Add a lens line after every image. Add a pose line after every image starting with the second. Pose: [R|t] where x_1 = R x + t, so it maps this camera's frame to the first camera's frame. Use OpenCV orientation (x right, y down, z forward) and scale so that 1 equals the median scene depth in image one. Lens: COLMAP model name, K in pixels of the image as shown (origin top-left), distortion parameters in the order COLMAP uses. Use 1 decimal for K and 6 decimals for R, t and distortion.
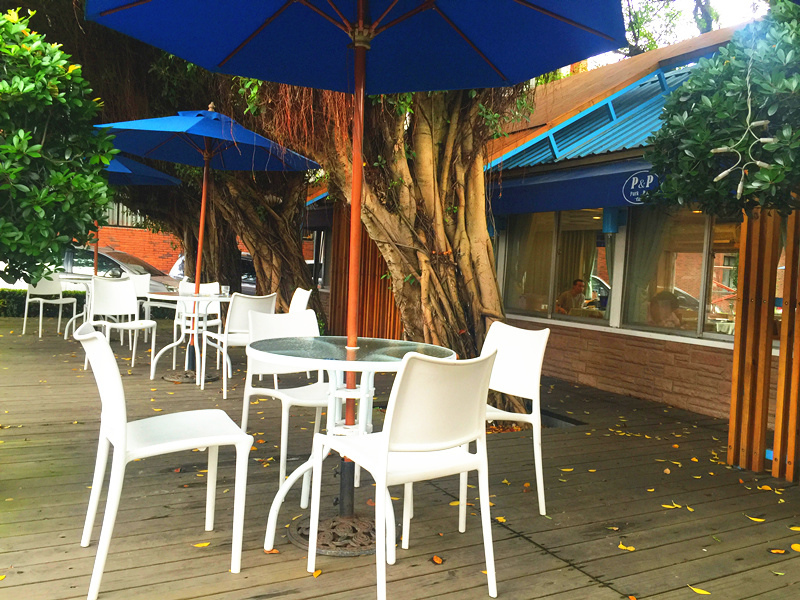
lens RADIAL K [[684.0, 0, 402.0], [0, 684.0, 301.0], [0, 0, 1]] dist [0.033722, 0.005509]
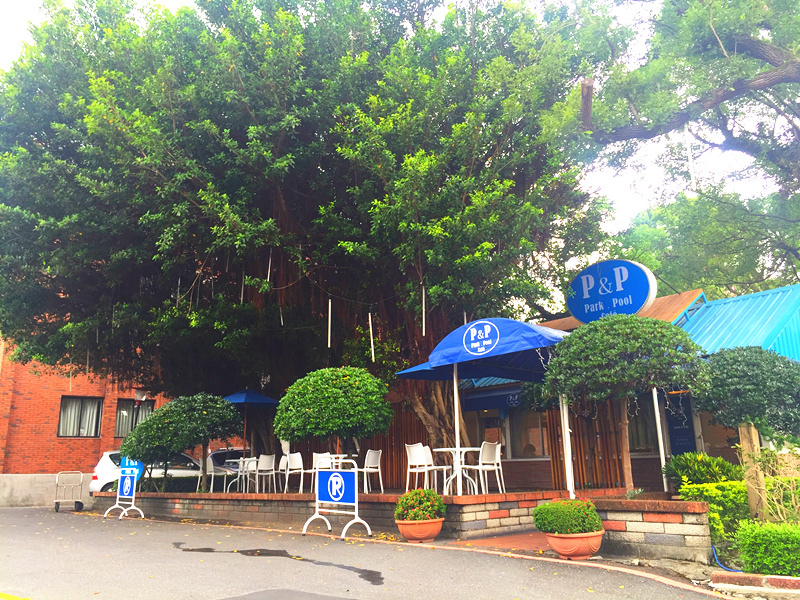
lens RADIAL K [[684.0, 0, 397.9], [0, 684.0, 299.6], [0, 0, 1]] dist [0.033722, 0.005509]
pose [[0.979361, 0.000944, 0.202117, -0.682296], [0.054118, 0.962252, -0.266725, 0.147229], [-0.194739, 0.272158, 0.942341, -1.635705]]
